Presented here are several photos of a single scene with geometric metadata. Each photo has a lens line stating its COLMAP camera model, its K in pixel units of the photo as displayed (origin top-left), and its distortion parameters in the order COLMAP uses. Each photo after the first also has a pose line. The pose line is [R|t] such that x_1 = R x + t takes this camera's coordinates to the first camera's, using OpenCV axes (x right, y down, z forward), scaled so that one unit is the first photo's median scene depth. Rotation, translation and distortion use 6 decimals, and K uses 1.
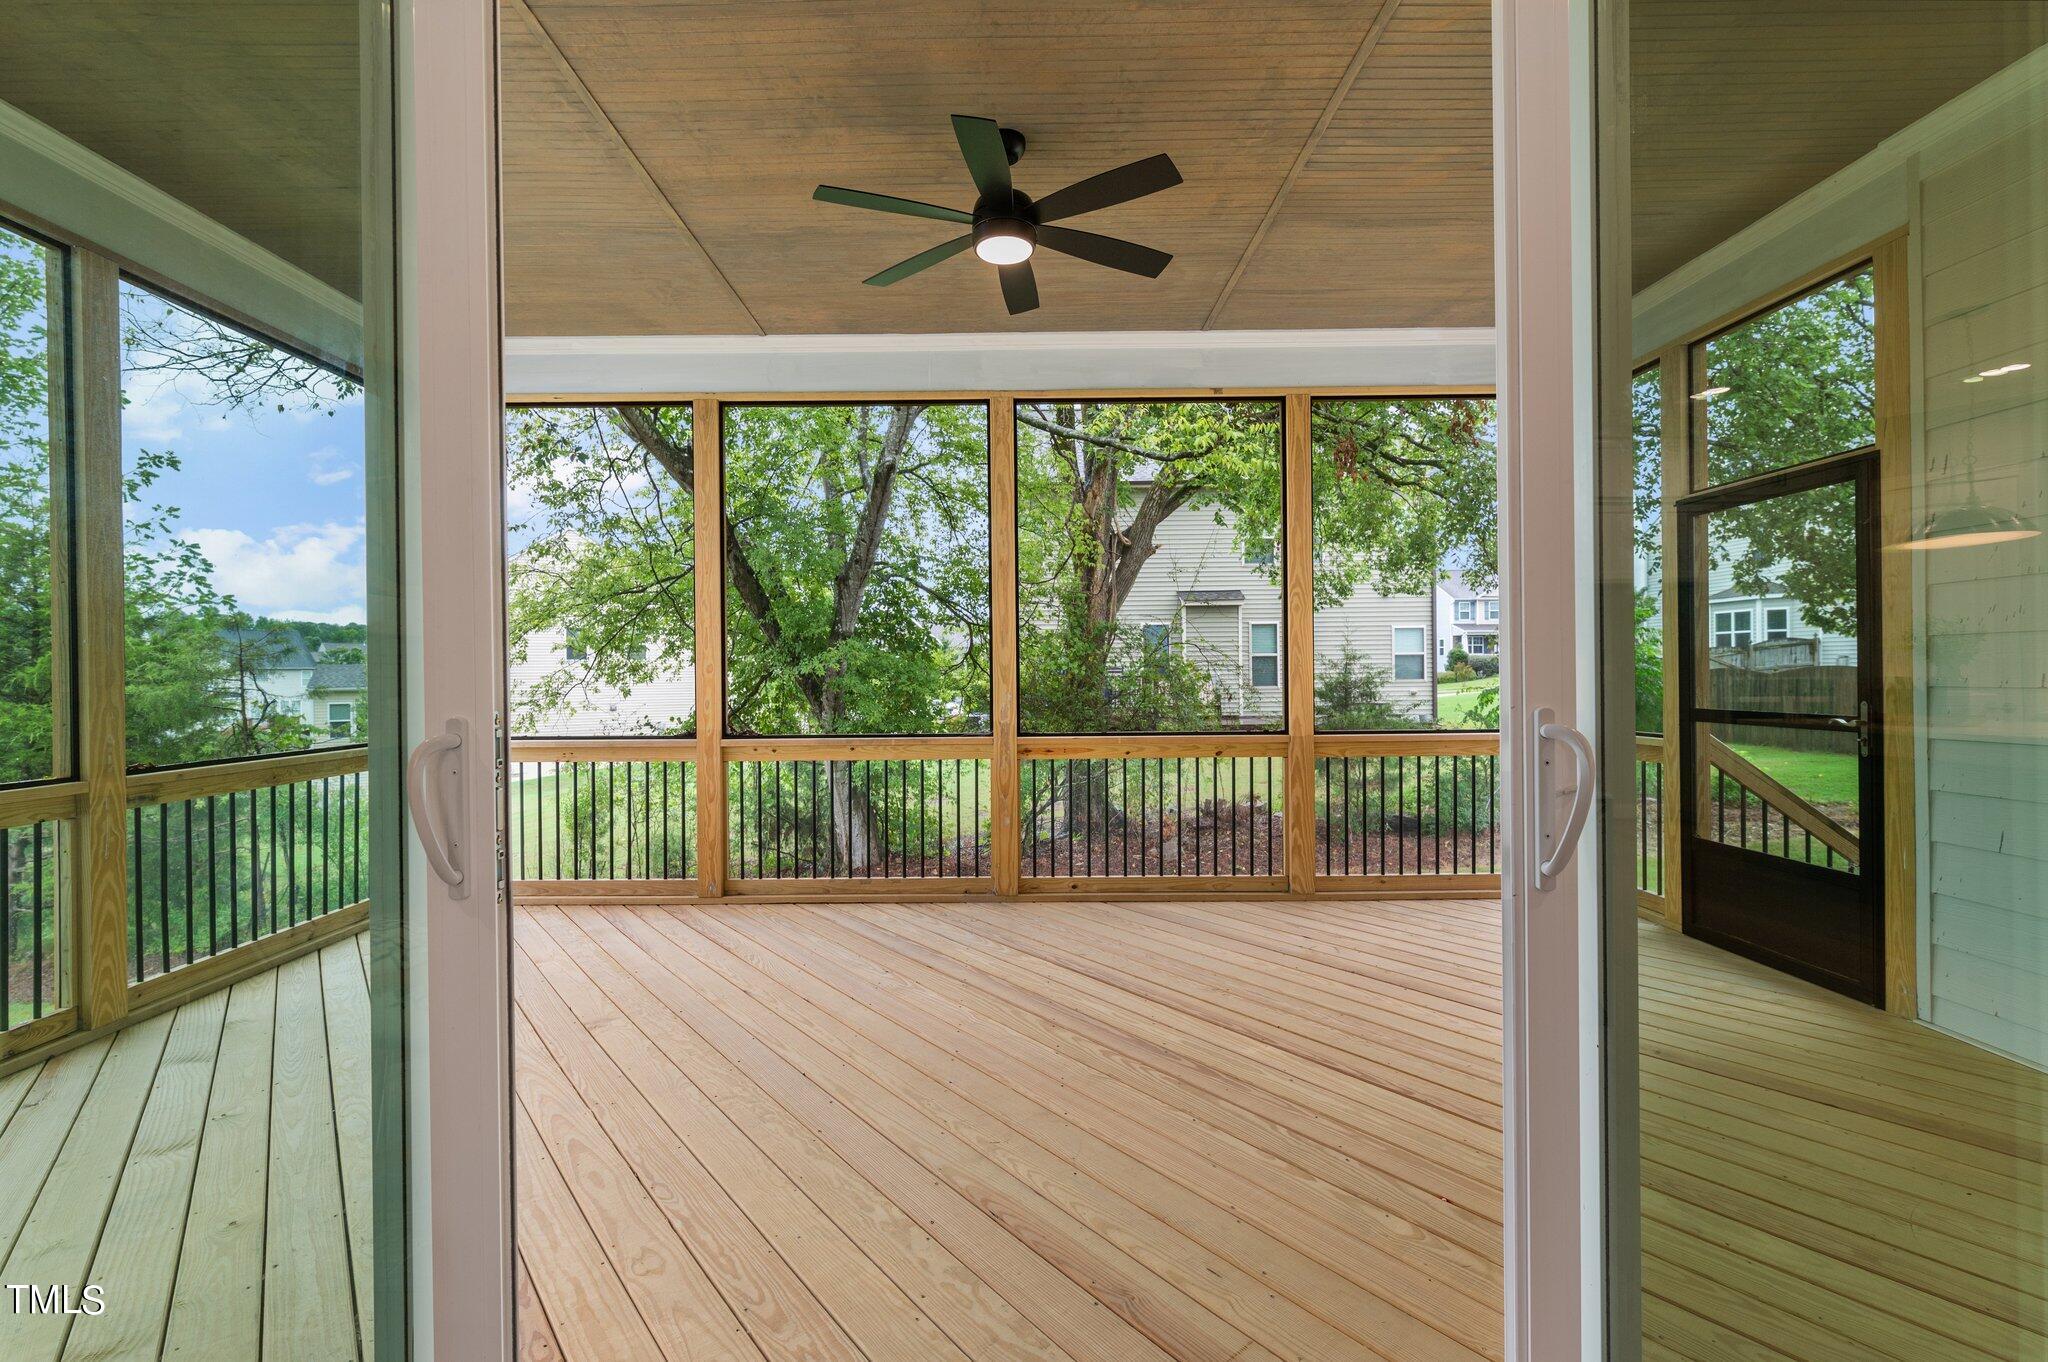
lens RADIAL K [[876.5, 0, 1027.7], [0, 876.5, 675.9], [0, 0, 1]] dist [0.003380, -0.001524]
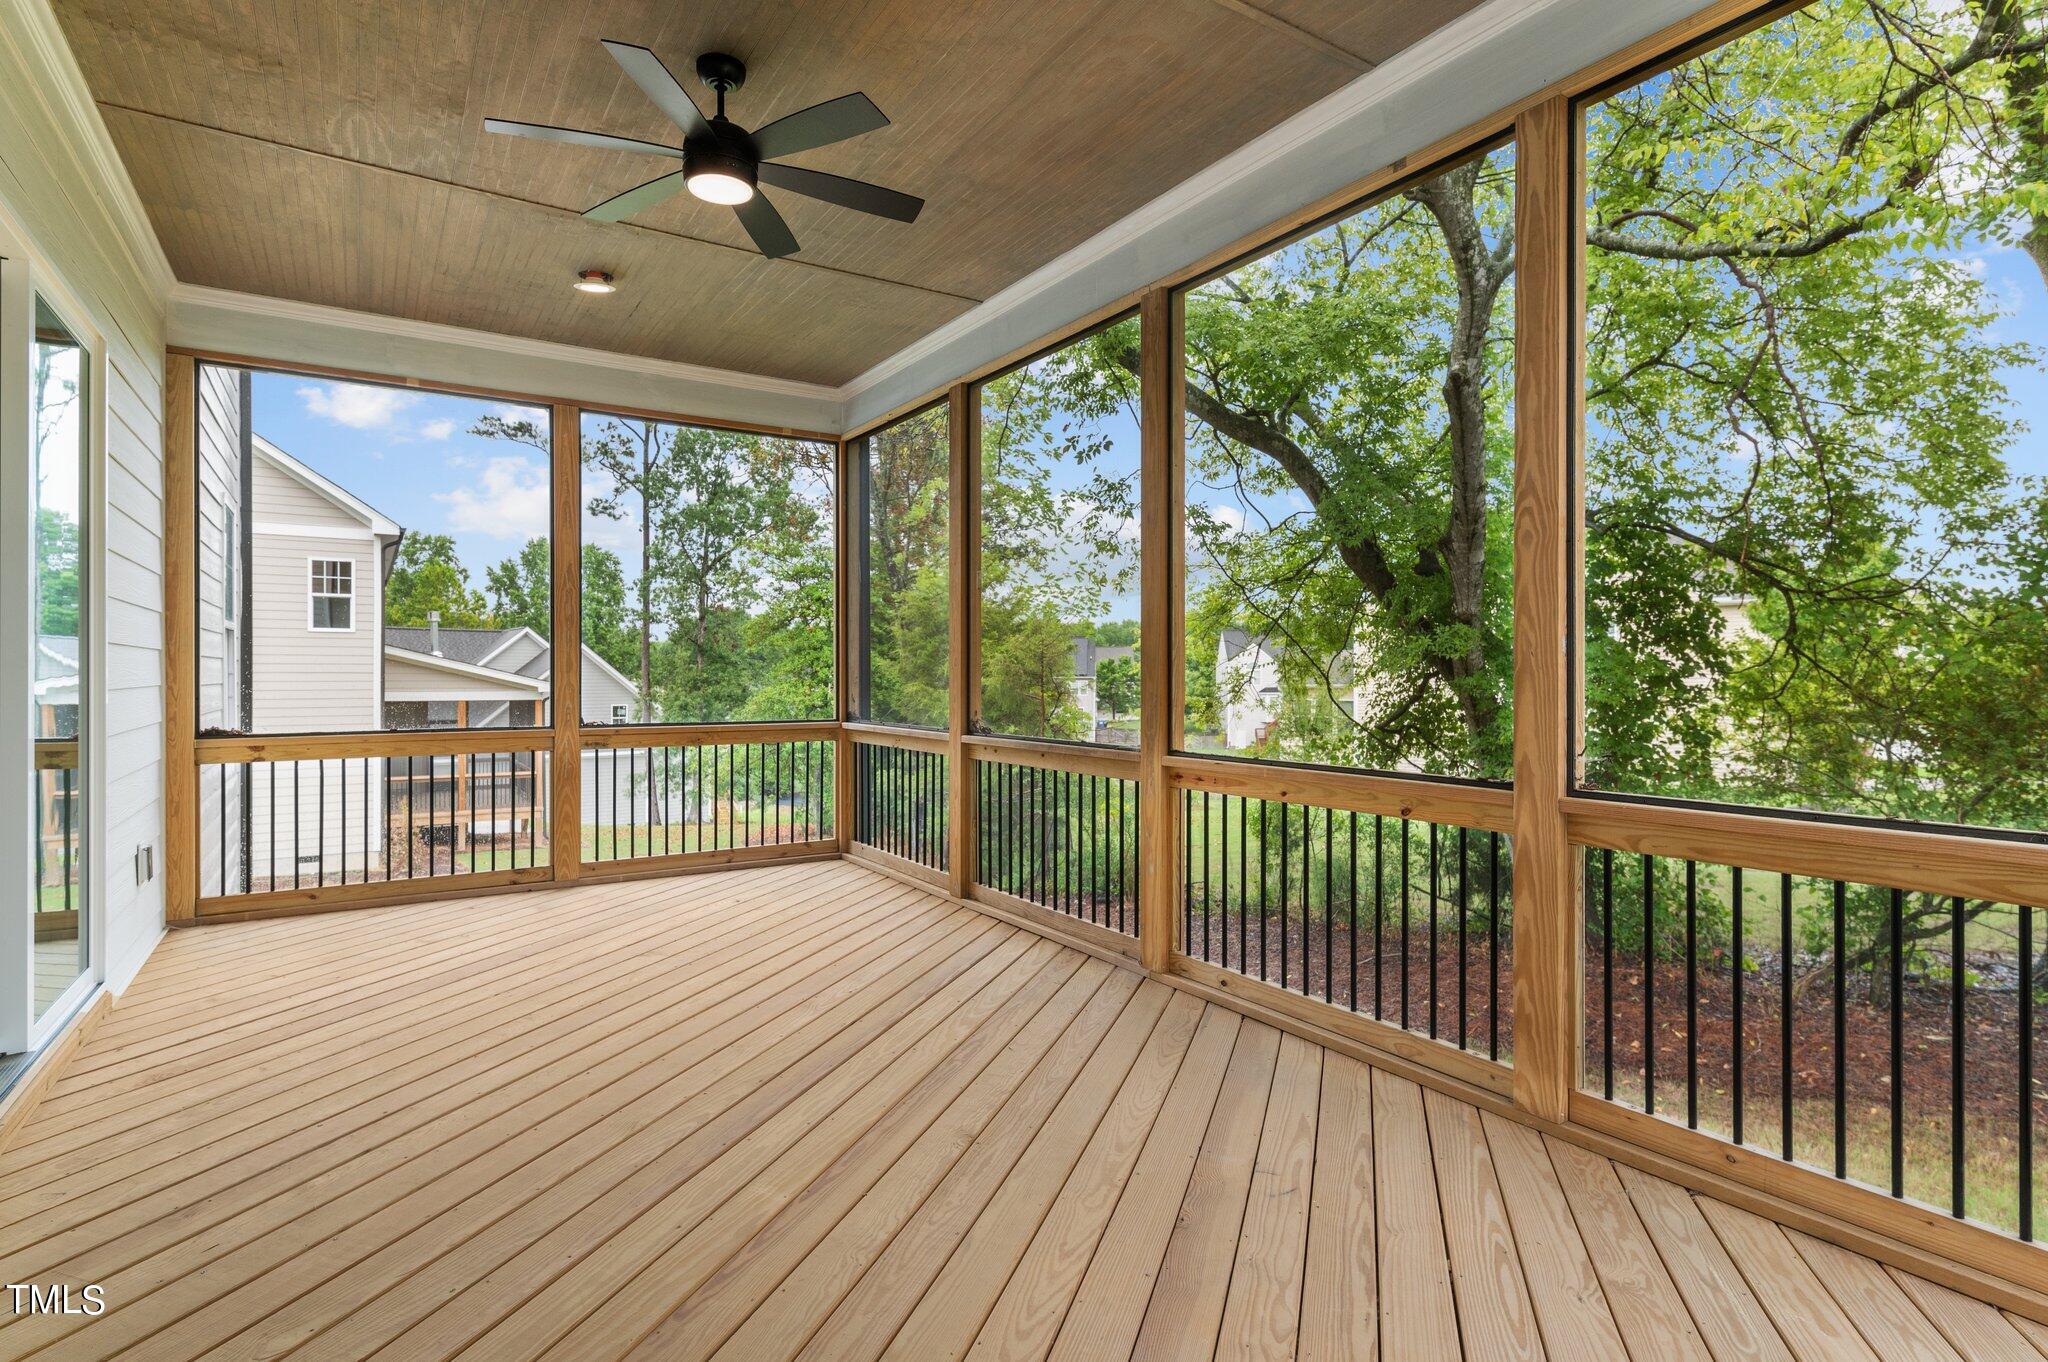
lens RADIAL K [[1041.1, 0, 1025.5], [0, 1041.1, 687.6], [0, 0, 1]] dist [0.004692, 0.000220]
pose [[0.536723, 0.017633, -0.843574, 0.782439], [-0.013520, 0.999833, 0.012297, 0.005001], [0.843650, 0.004805, 0.536872, 0.525808]]
